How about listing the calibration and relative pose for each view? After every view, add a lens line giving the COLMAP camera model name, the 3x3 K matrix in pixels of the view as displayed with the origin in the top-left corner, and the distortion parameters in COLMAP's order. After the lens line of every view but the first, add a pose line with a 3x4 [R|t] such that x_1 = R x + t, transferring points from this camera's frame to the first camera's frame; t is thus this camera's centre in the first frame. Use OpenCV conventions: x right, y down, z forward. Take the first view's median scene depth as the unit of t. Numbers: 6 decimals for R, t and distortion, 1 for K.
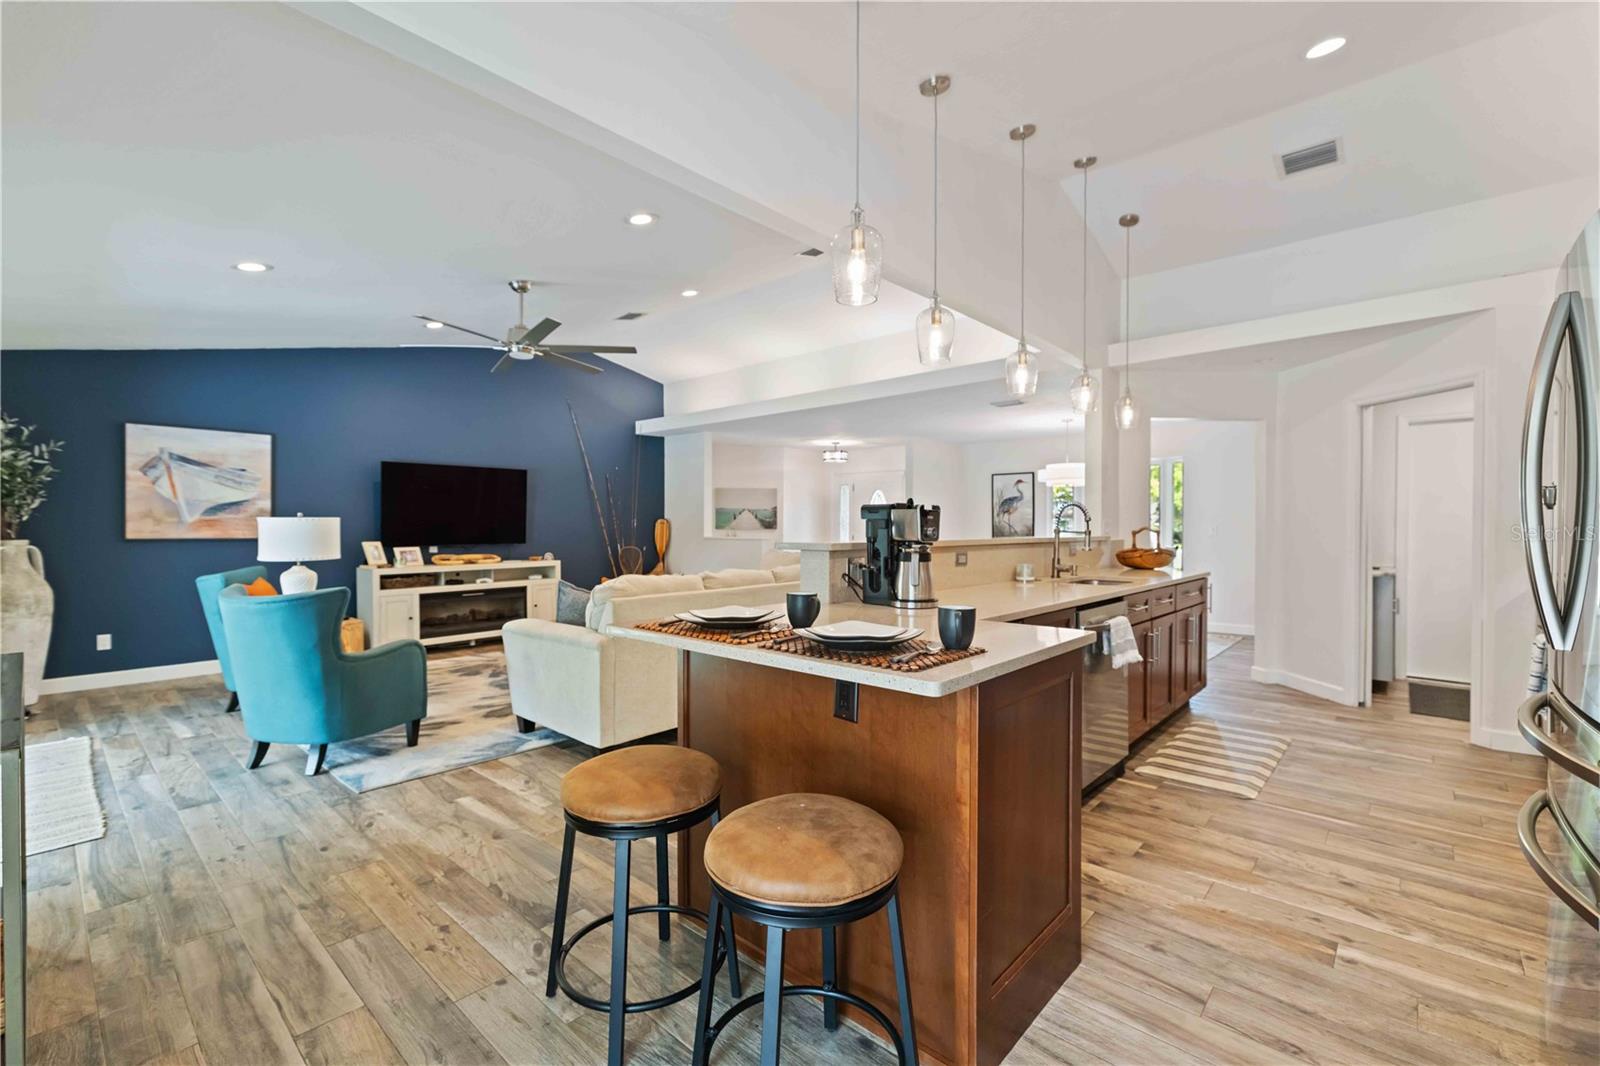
lens RADIAL K [[693.9, 0, 804.8], [0, 693.9, 534.7], [0, 0, 1]] dist [0.003362, -0.000097]
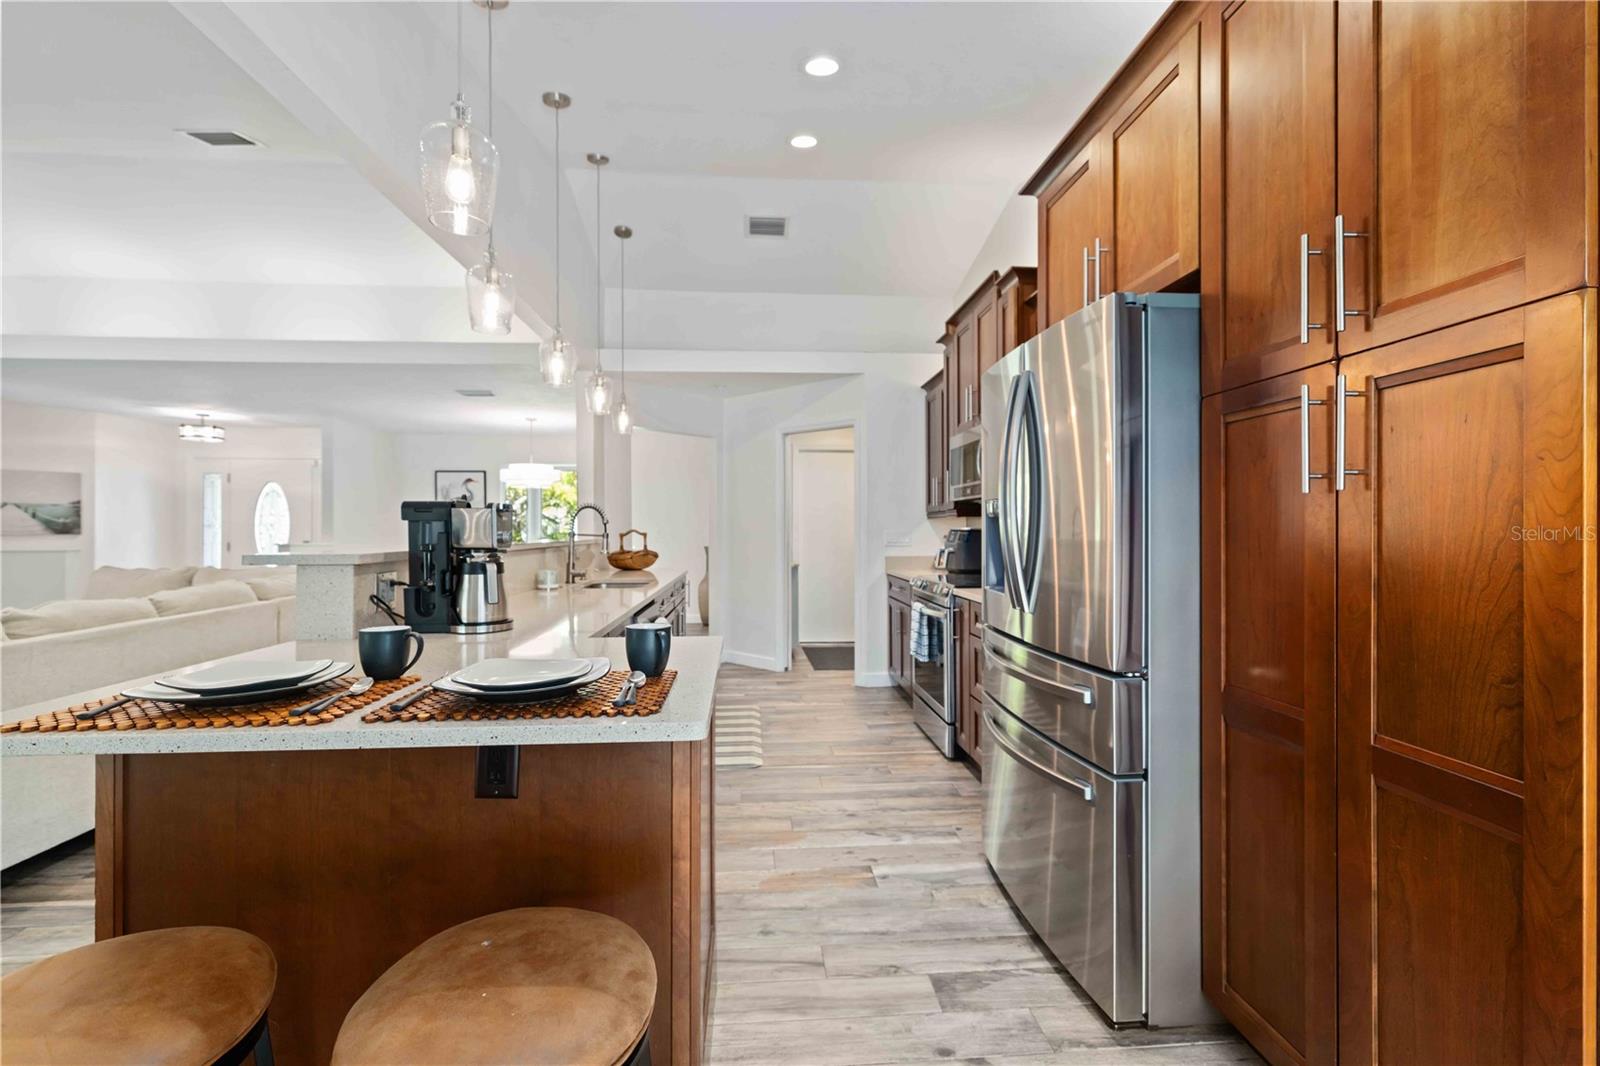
lens RADIAL K [[693.9, 0, 801.0], [0, 693.9, 527.9], [0, 0, 1]] dist [0.003362, -0.000097]
pose [[0.691021, -0.001798, 0.722833, -0.166648], [0.011837, 0.999891, -0.008829, -0.002689], [-0.722738, 0.014657, 0.690967, 0.182044]]
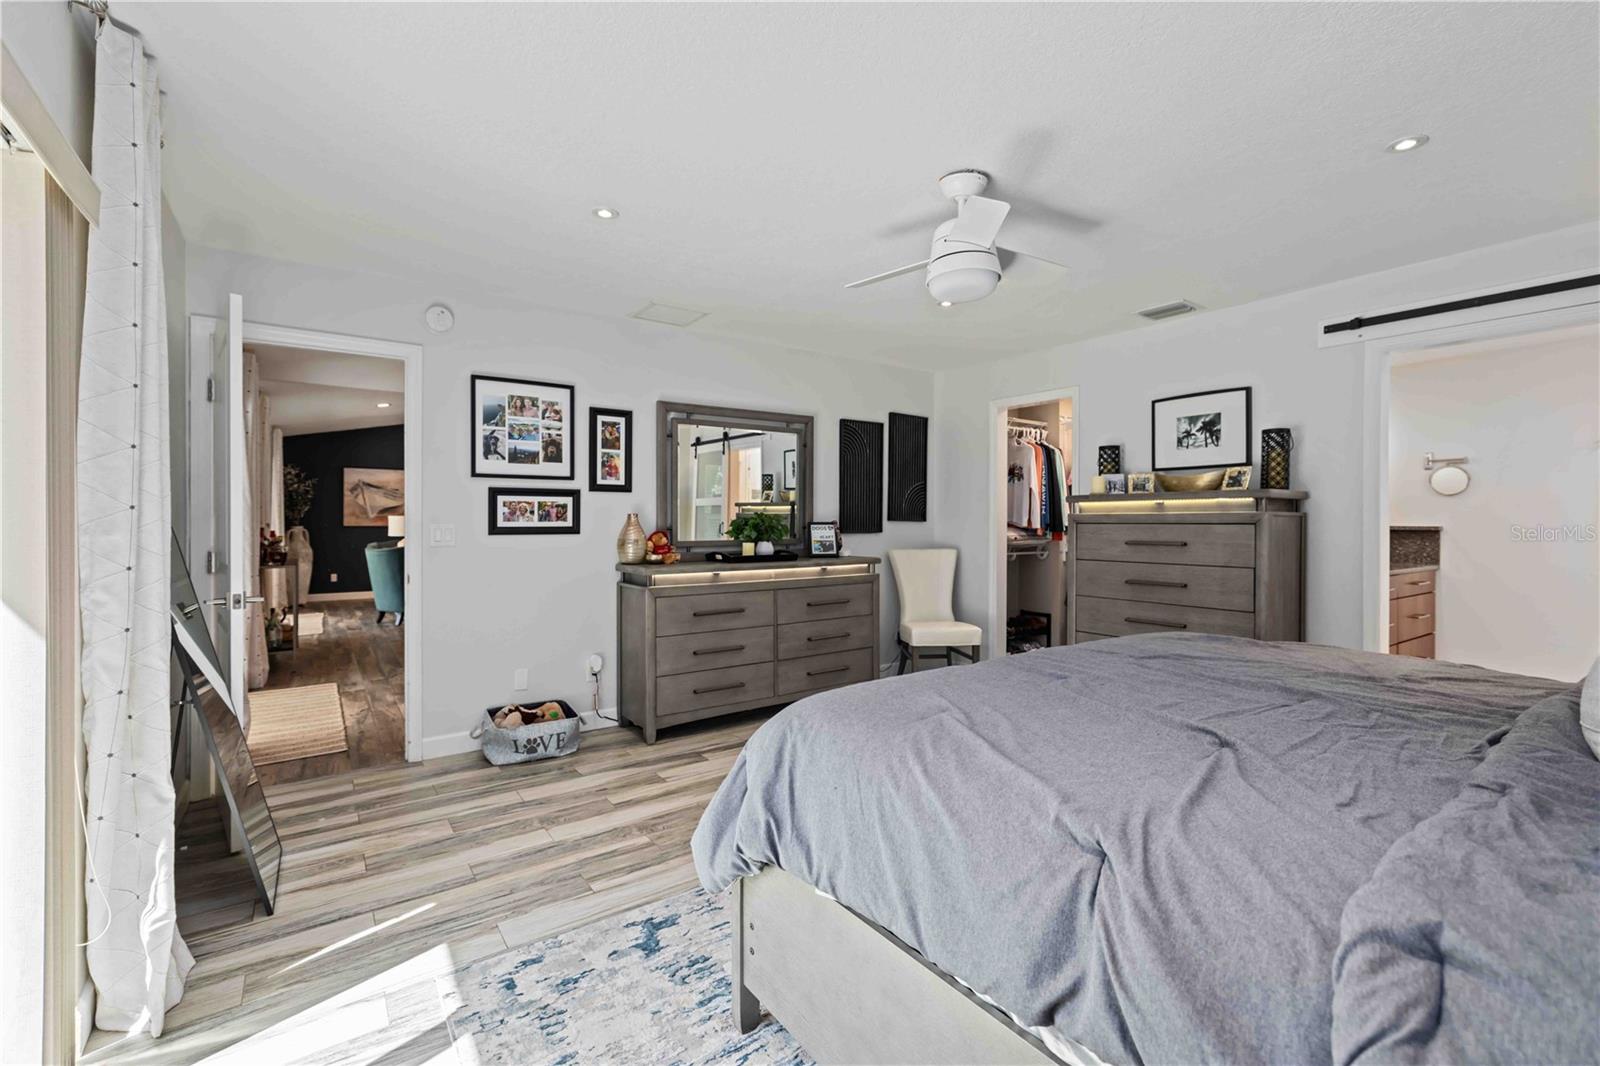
lens RADIAL K [[693.9, 0, 802.7], [0, 693.9, 520.2], [0, 0, 1]] dist [0.003362, -0.000097]
pose [[0.975627, 0.004250, -0.219396, 0.440388], [-0.006297, 0.999943, -0.008629, -0.000991], [0.219347, 0.009800, 0.975598, -0.386067]]
